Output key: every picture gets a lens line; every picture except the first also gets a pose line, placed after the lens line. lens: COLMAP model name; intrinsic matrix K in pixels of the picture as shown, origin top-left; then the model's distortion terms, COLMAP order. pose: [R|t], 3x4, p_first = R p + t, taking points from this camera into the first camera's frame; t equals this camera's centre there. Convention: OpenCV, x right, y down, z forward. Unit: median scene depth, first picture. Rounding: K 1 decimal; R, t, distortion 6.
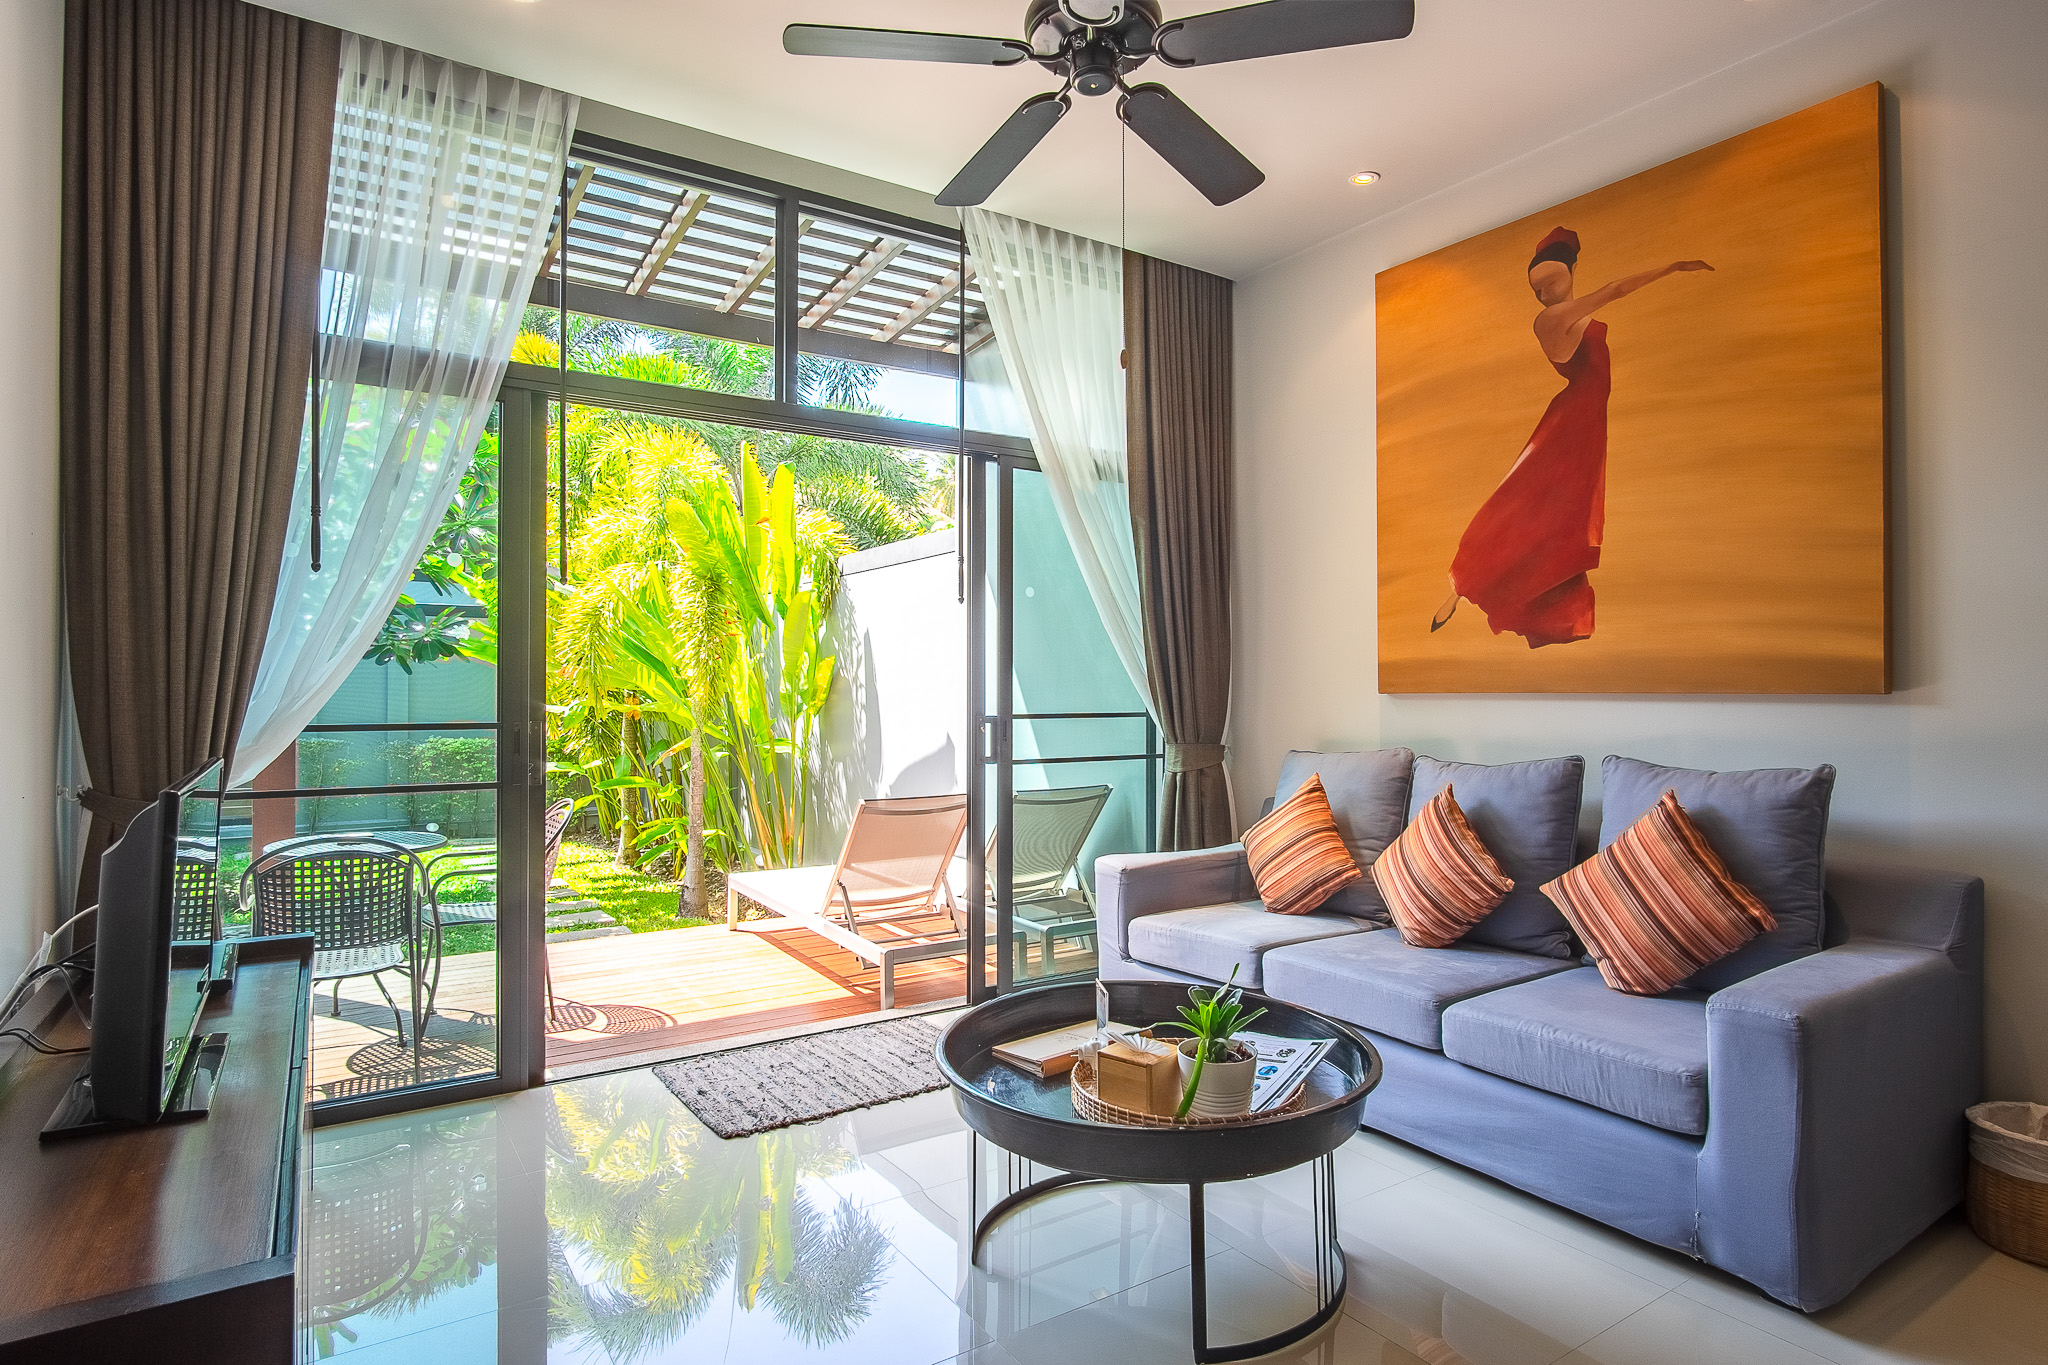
lens RADIAL K [[1087.9, 0, 1011.6], [0, 1087.9, 684.0], [0, 0, 1]] dist [-0.015659, 0.005383]
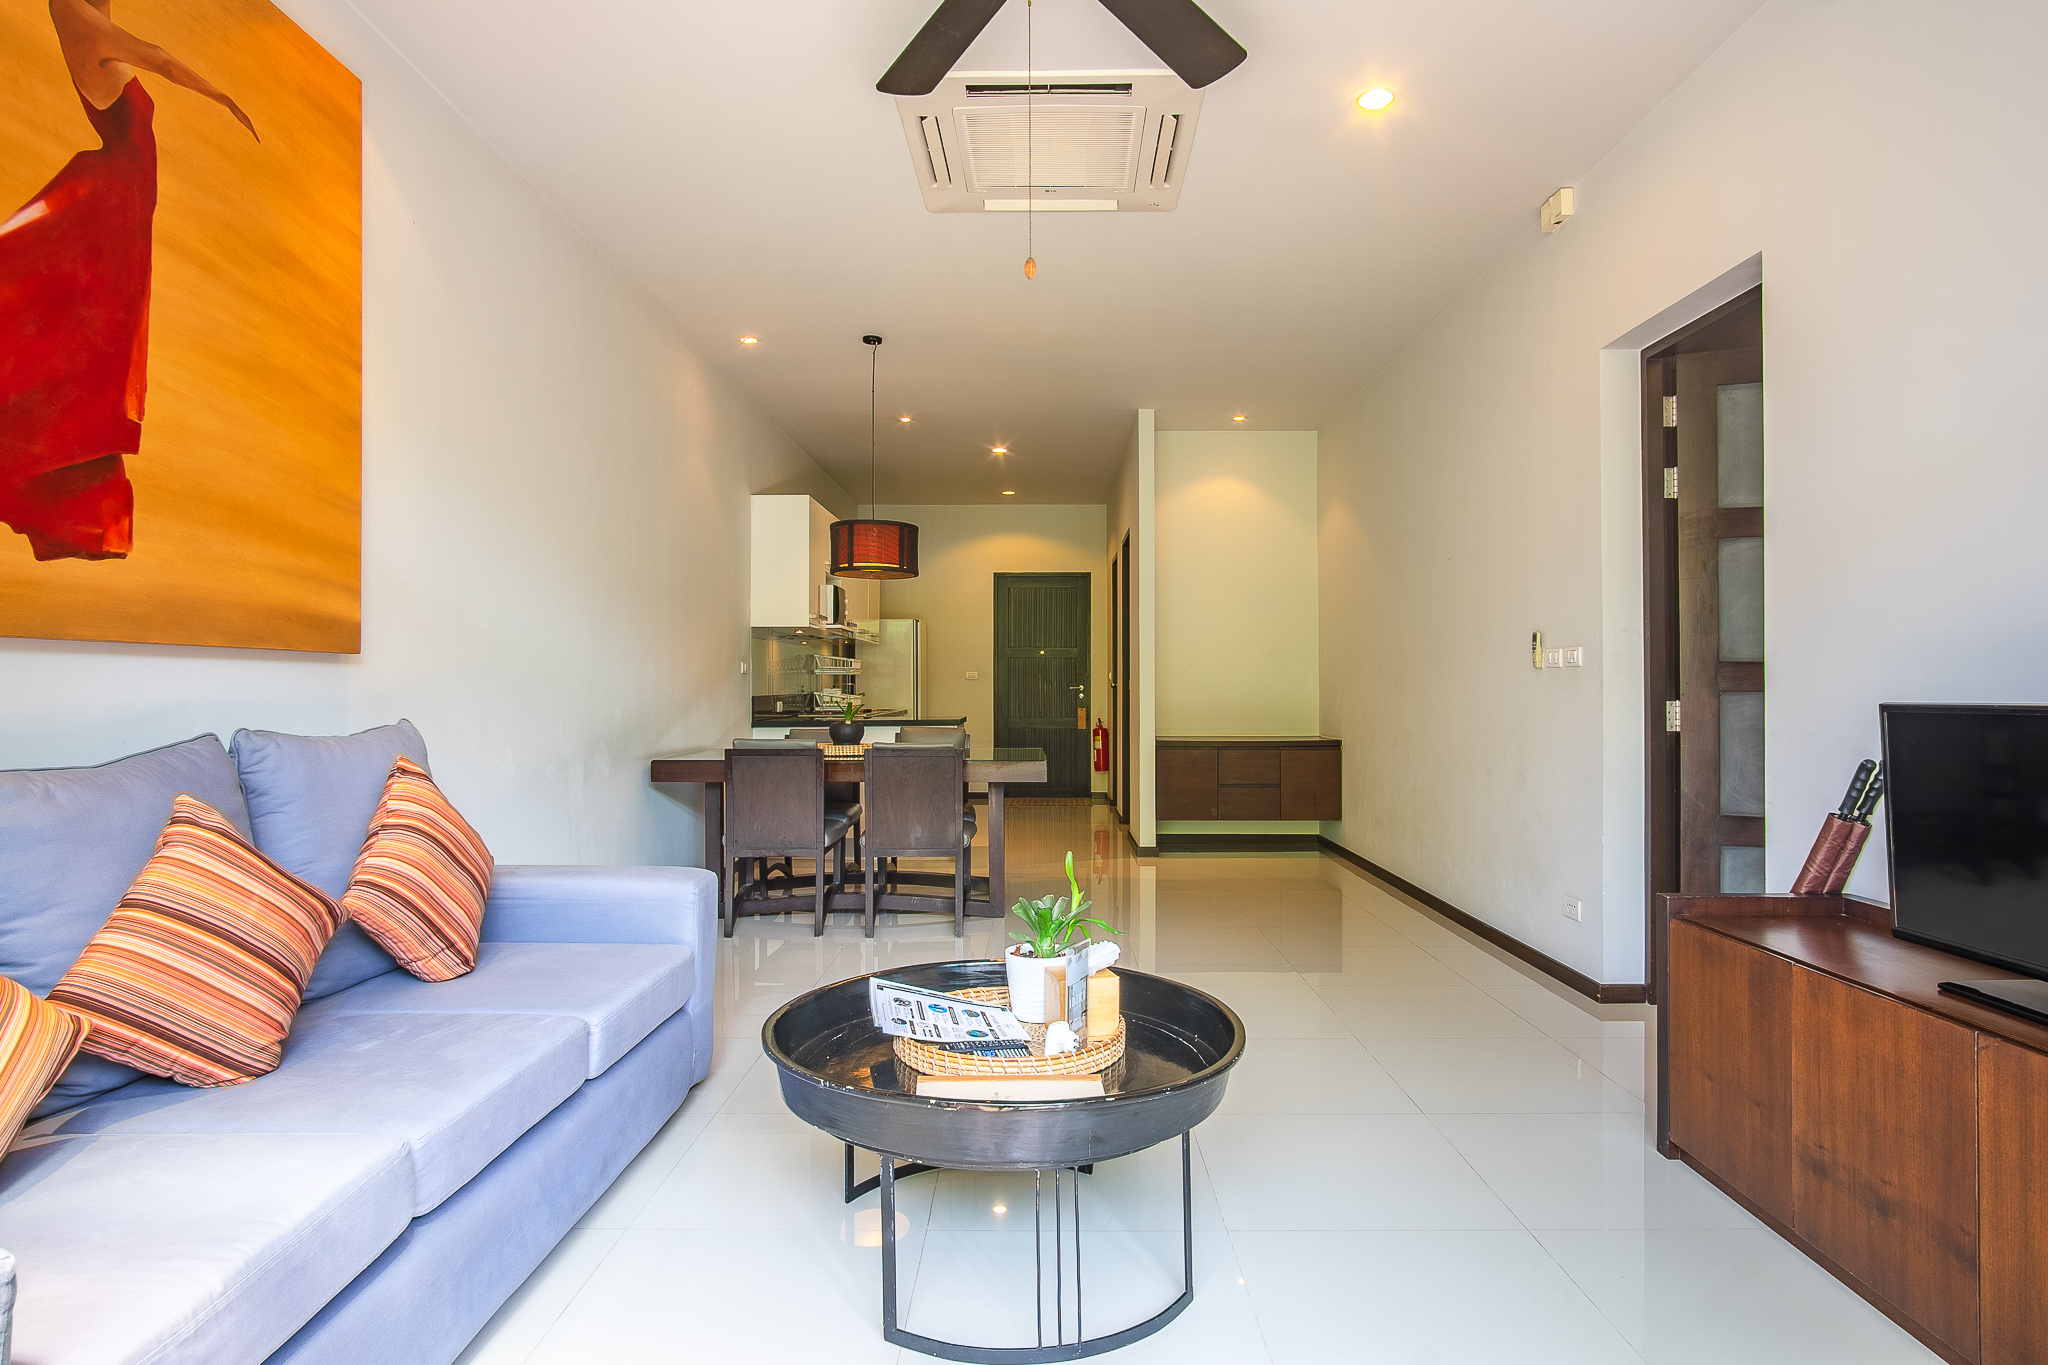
lens RADIAL K [[1087.9, 0, 1040.7], [0, 1087.9, 682.2], [0, 0, 1]] dist [-0.015659, 0.005383]
pose [[-0.835058, 0.004927, 0.550140, -0.278659], [-0.000732, 0.999949, -0.010067, 0.037911], [-0.550162, -0.008809, -0.835012, 1.216392]]
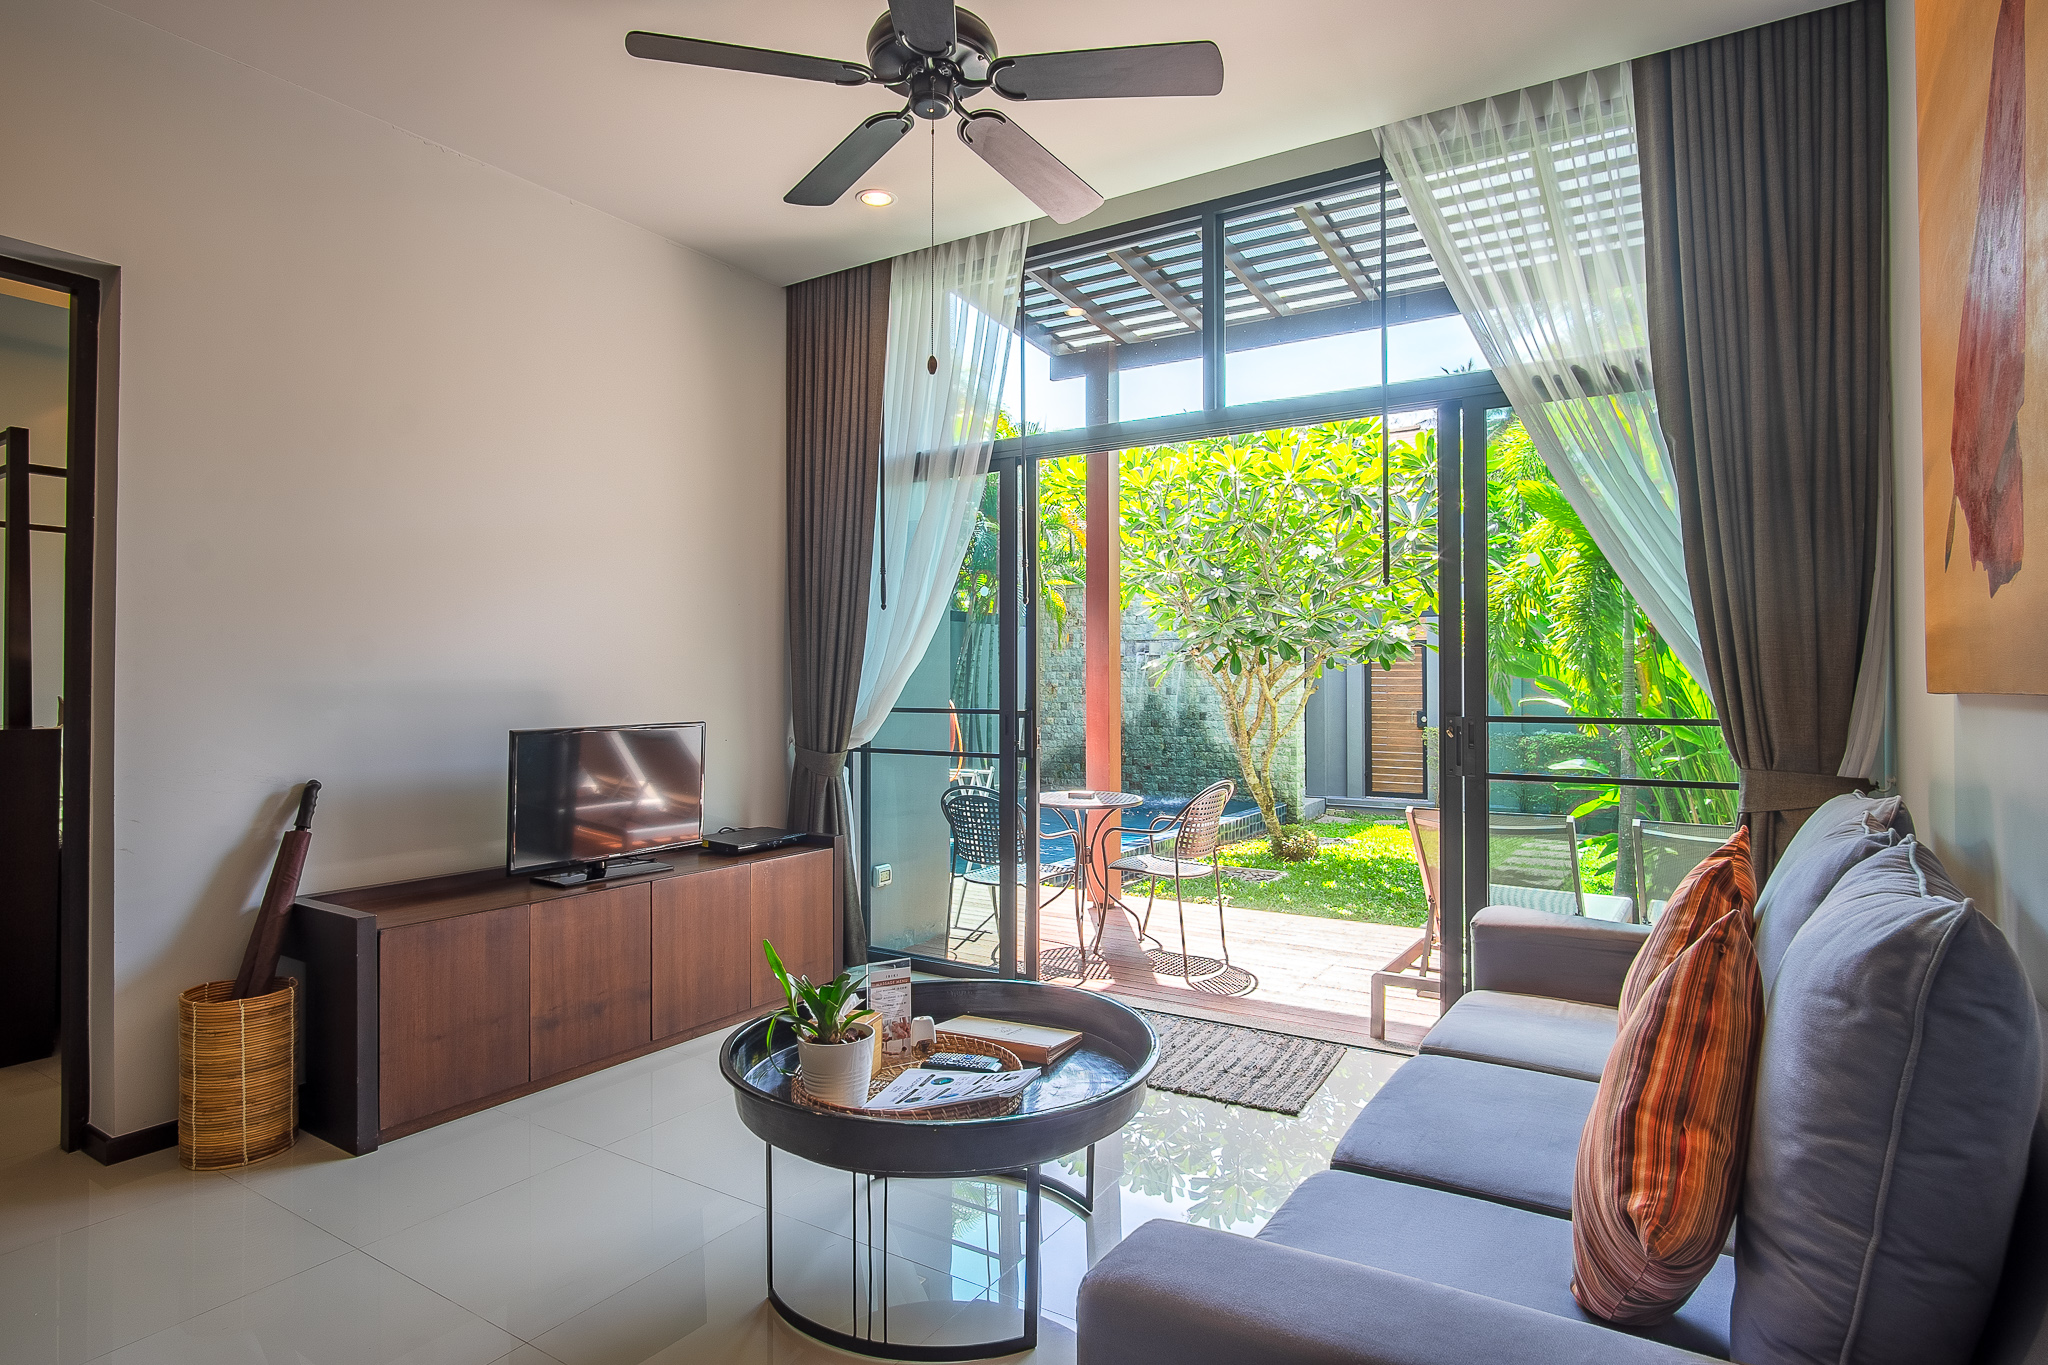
lens RADIAL K [[1087.9, 0, 1017.6], [0, 1087.9, 677.2], [0, 0, 1]] dist [-0.015659, 0.005383]
pose [[0.418298, -0.006893, -0.908284, 0.743592], [0.005576, 0.999972, -0.005021, 0.001955], [0.908293, -0.002964, 0.418325, 0.445437]]
